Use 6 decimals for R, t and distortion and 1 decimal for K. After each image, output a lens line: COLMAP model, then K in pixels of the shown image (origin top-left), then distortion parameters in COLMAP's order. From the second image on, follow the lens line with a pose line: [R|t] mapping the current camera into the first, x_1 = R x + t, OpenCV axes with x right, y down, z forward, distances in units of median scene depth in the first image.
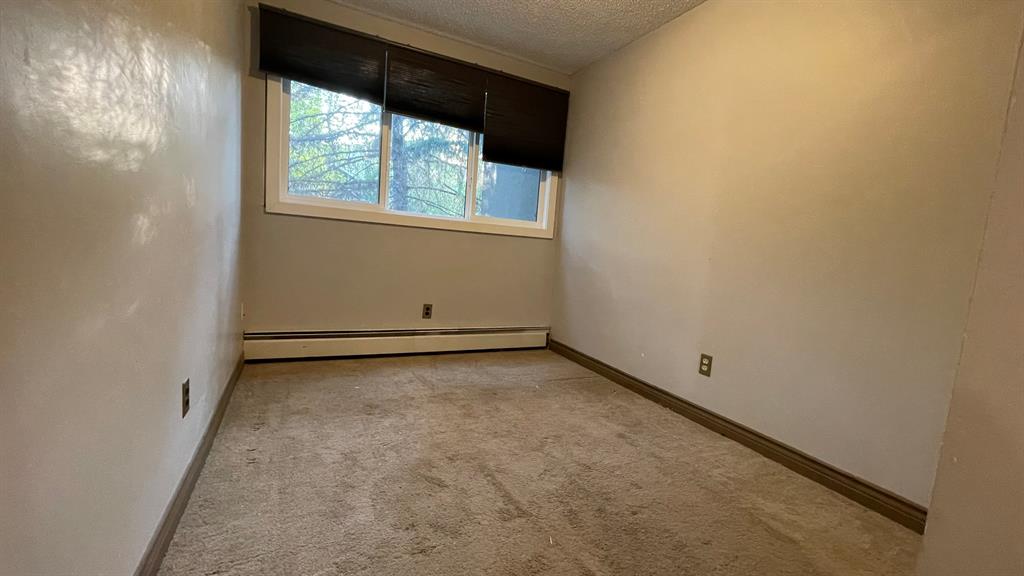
lens RADIAL K [[413.7, 0, 511.9], [0, 413.7, 290.1], [0, 0, 1]] dist [0.001532, 0.000215]
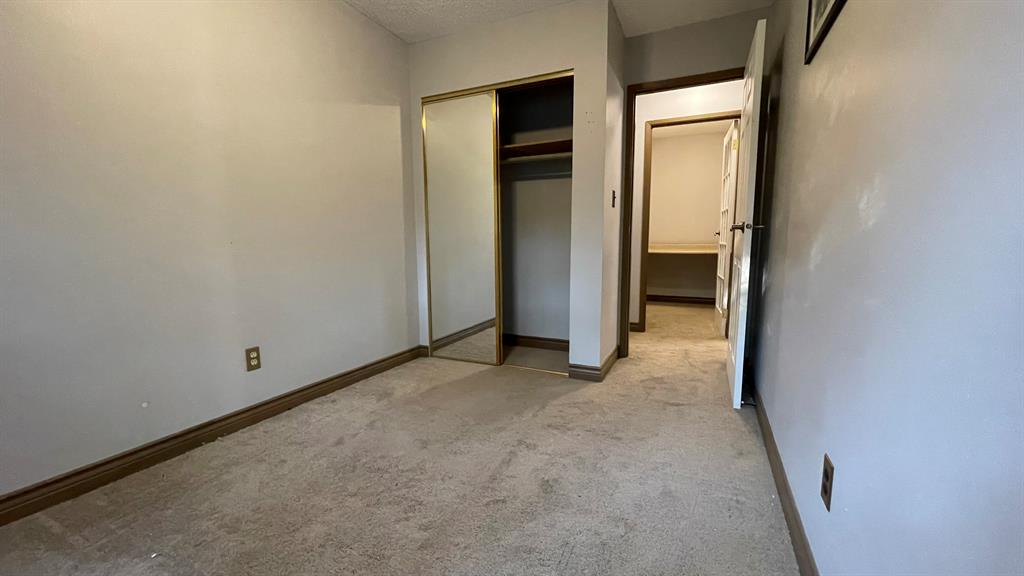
lens RADIAL K [[413.7, 0, 511.2], [0, 413.7, 289.9], [0, 0, 1]] dist [0.001532, 0.000215]
pose [[-0.624910, -0.170370, 0.761880, -0.560692], [0.032494, 0.969376, 0.243423, -0.170836], [-0.780020, 0.176874, -0.600237, 1.087547]]
